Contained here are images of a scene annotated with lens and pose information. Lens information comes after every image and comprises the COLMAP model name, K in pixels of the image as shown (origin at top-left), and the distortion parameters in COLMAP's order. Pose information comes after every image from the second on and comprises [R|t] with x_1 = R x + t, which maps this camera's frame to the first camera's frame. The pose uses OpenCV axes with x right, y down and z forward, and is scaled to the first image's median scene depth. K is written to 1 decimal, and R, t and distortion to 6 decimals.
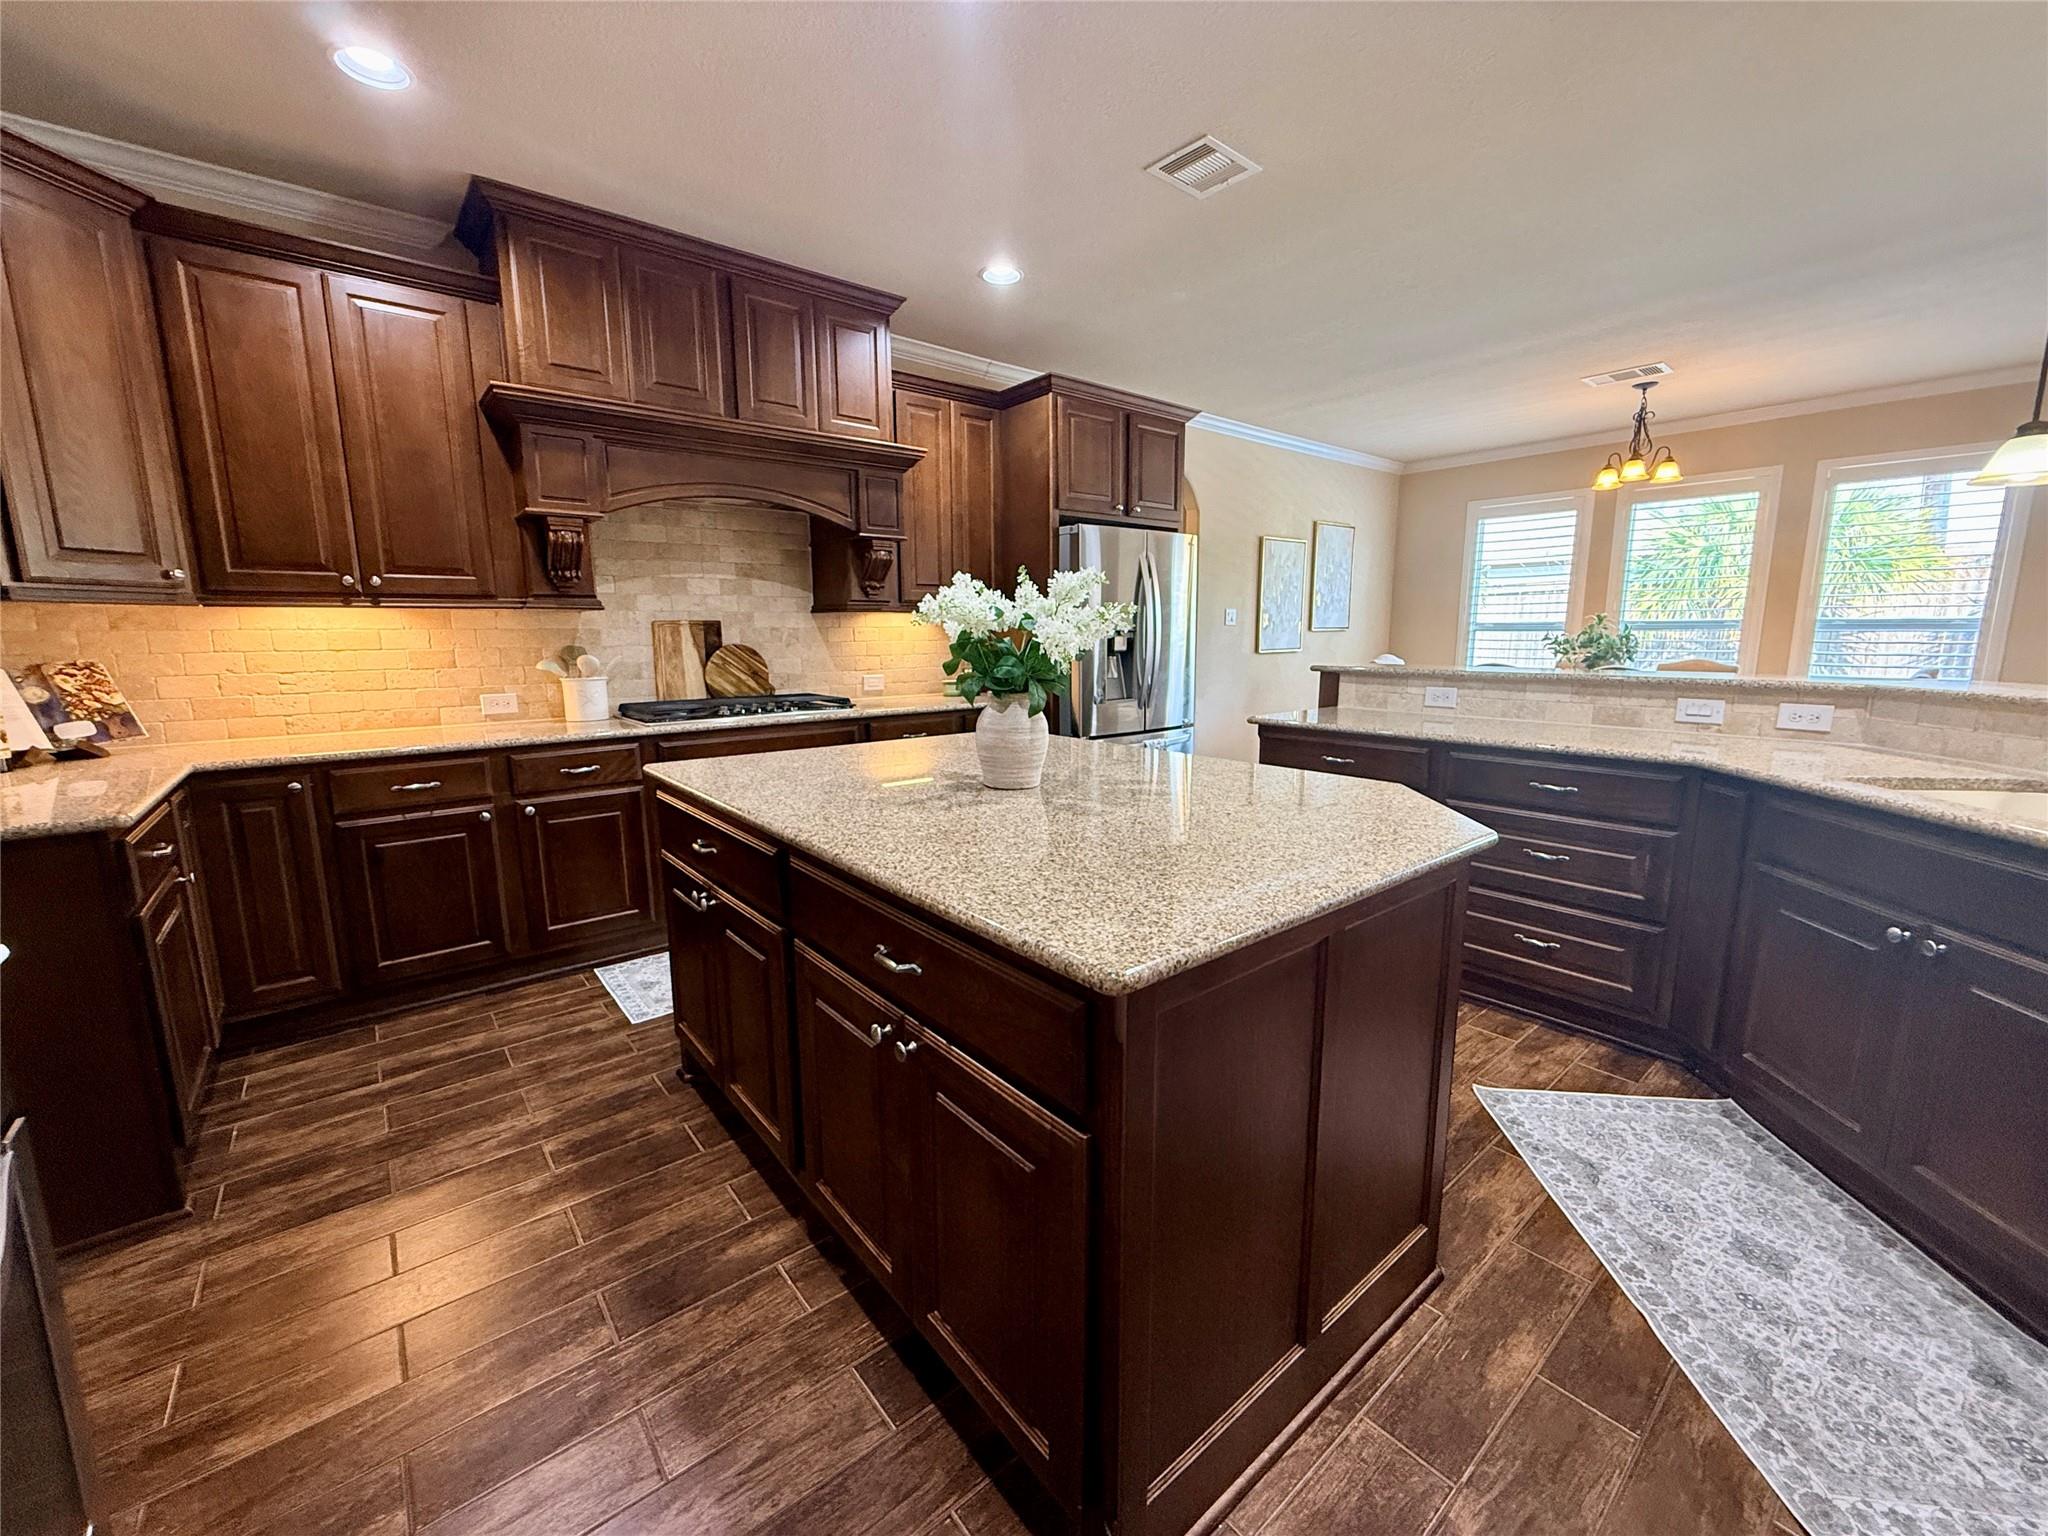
lens RADIAL K [[816.0, 0, 1020.2], [0, 816.0, 766.0], [0, 0, 1]] dist [0.000696, -0.000097]
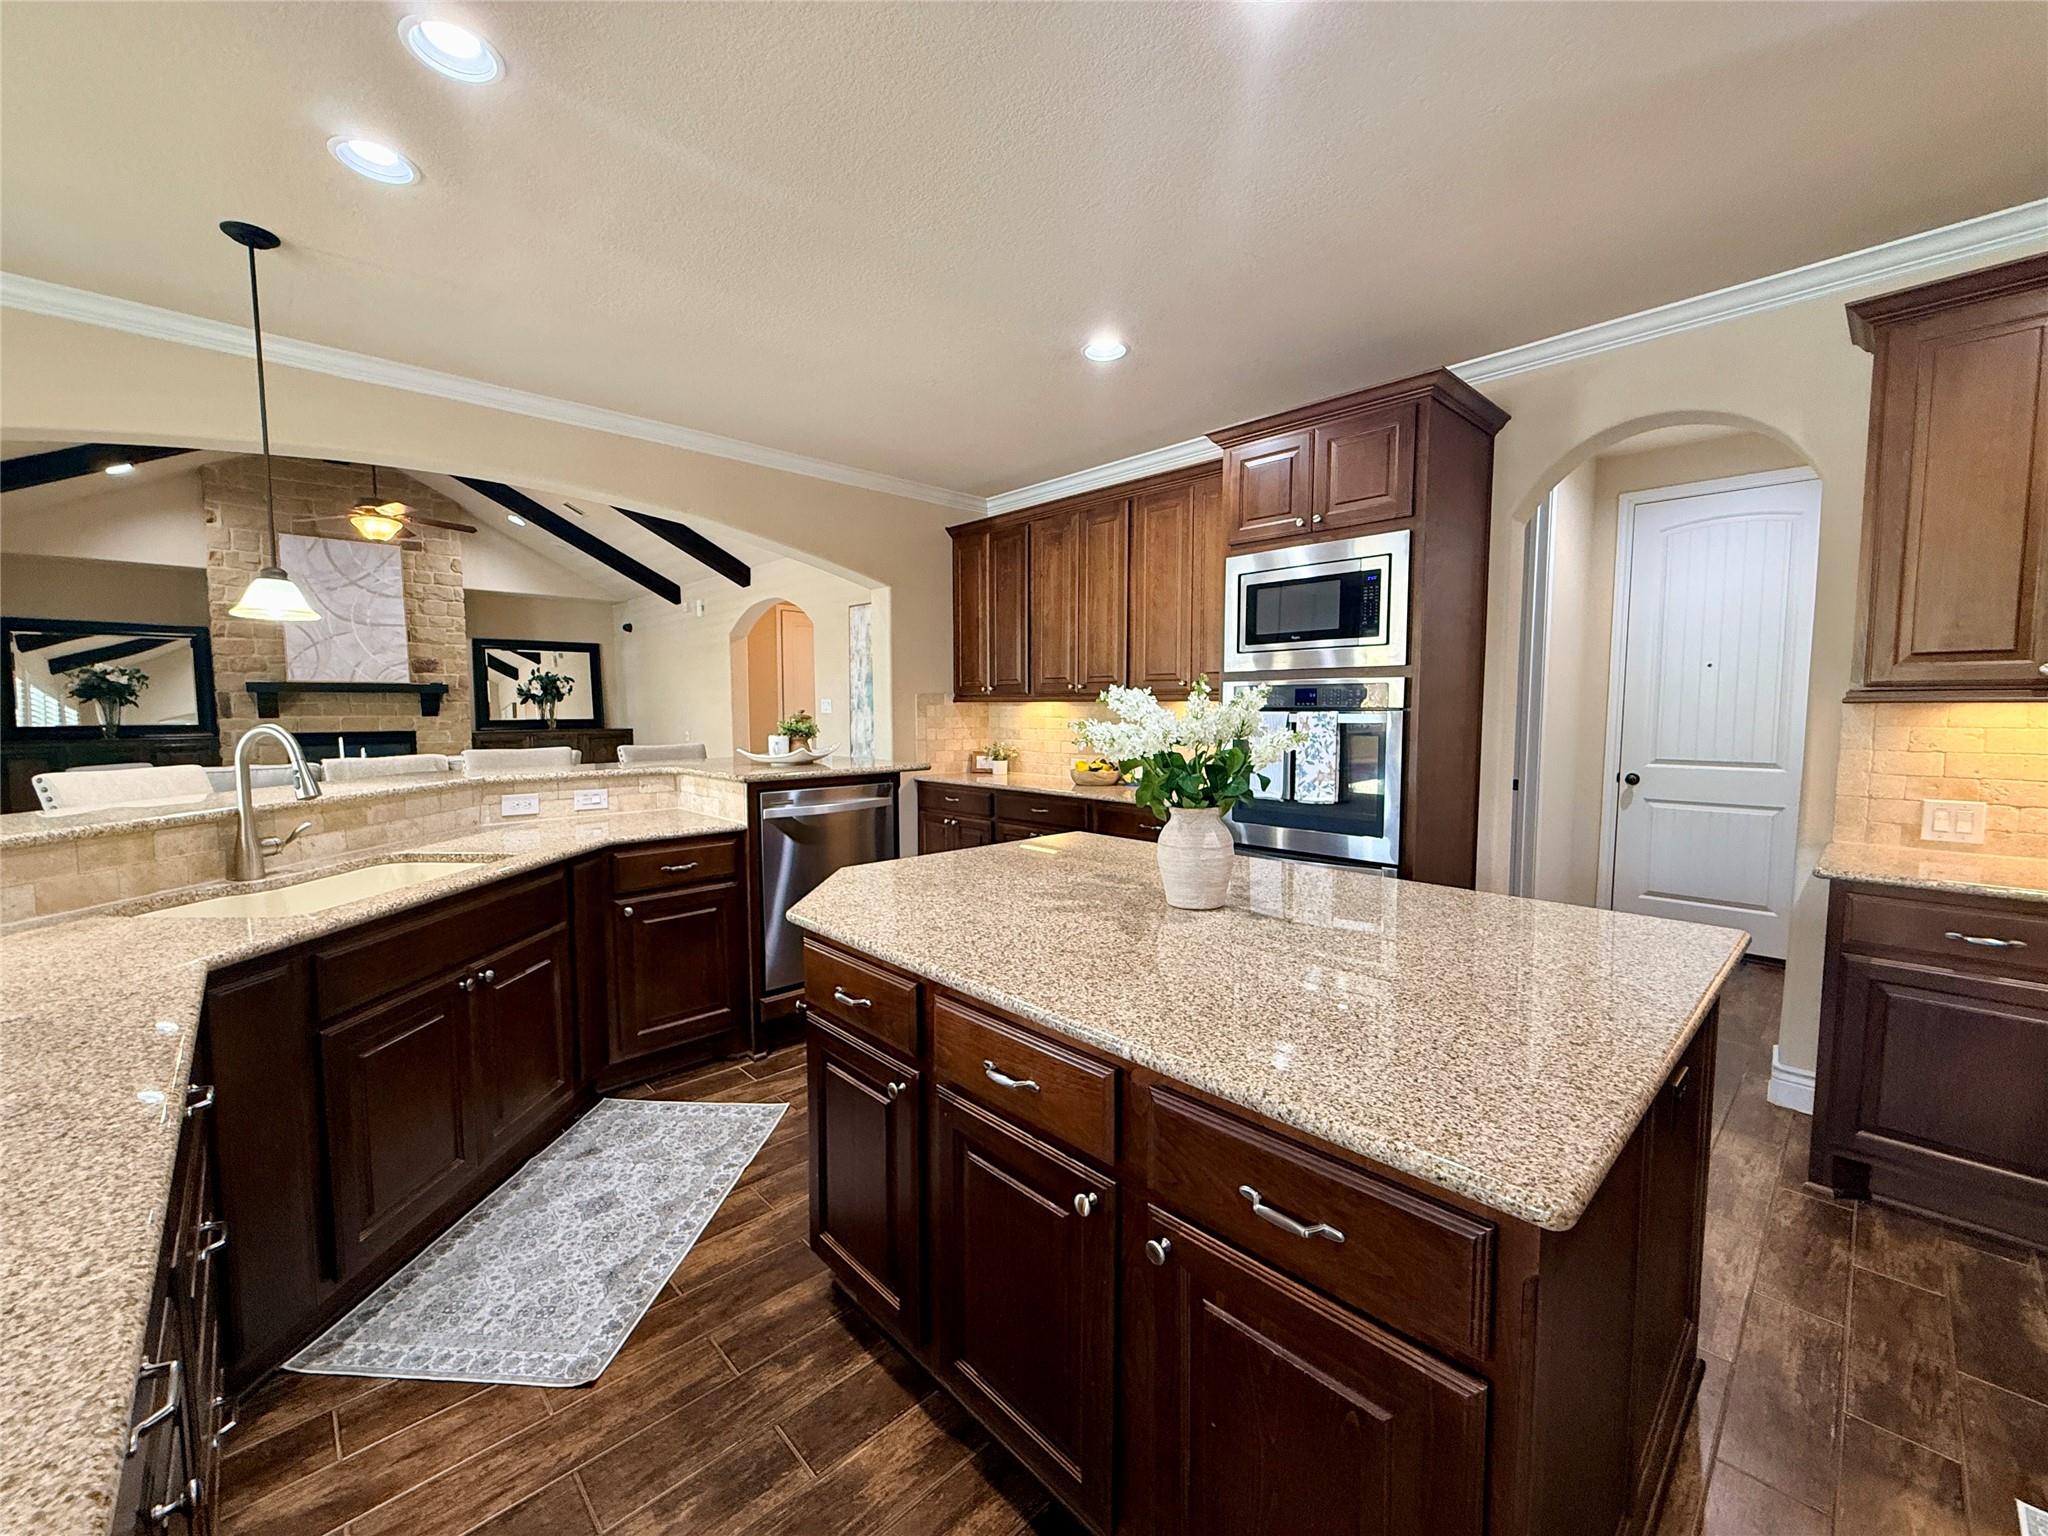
lens RADIAL K [[816.0, 0, 1019.9], [0, 816.0, 767.6], [0, 0, 1]] dist [0.000696, -0.000097]
pose [[-0.997850, 0.013970, -0.064033, 0.161994], [-0.001665, 0.971301, 0.237847, -0.229245], [0.065518, 0.237442, -0.969190, 1.193465]]
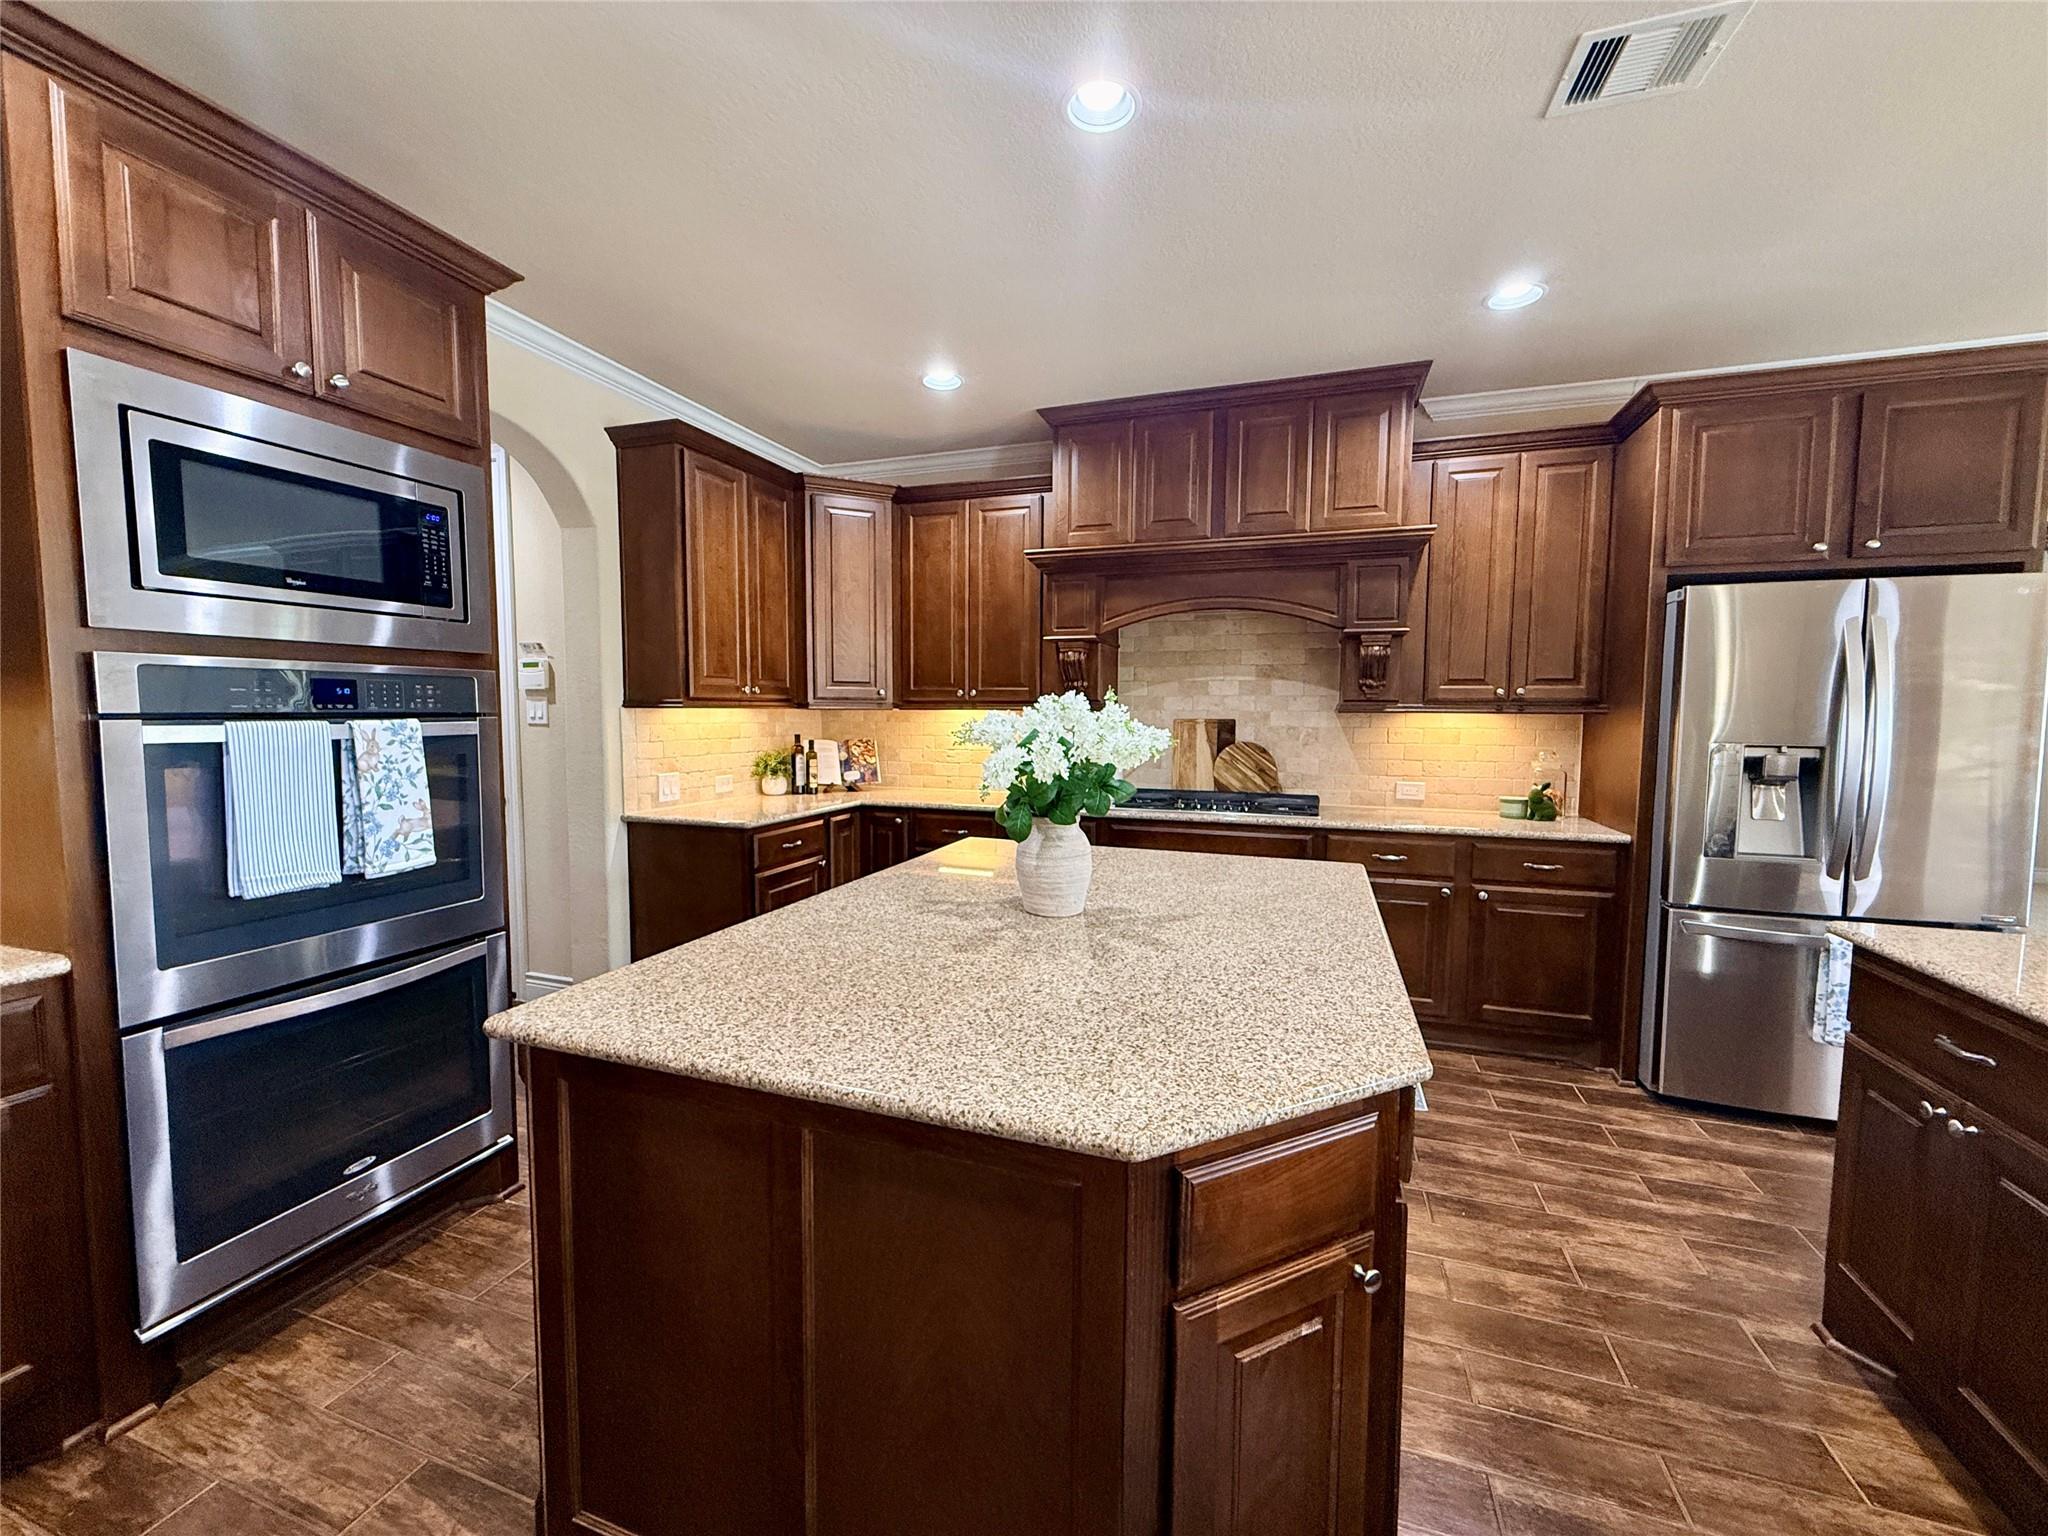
lens RADIAL K [[816.0, 0, 1024.7], [0, 816.0, 766.9], [0, 0, 1]] dist [0.000696, -0.000097]
pose [[0.522662, 0.070306, -0.849636, 0.494332], [-0.149581, 0.988697, -0.010203, -0.082397], [0.839315, 0.132422, 0.527271, 0.278526]]
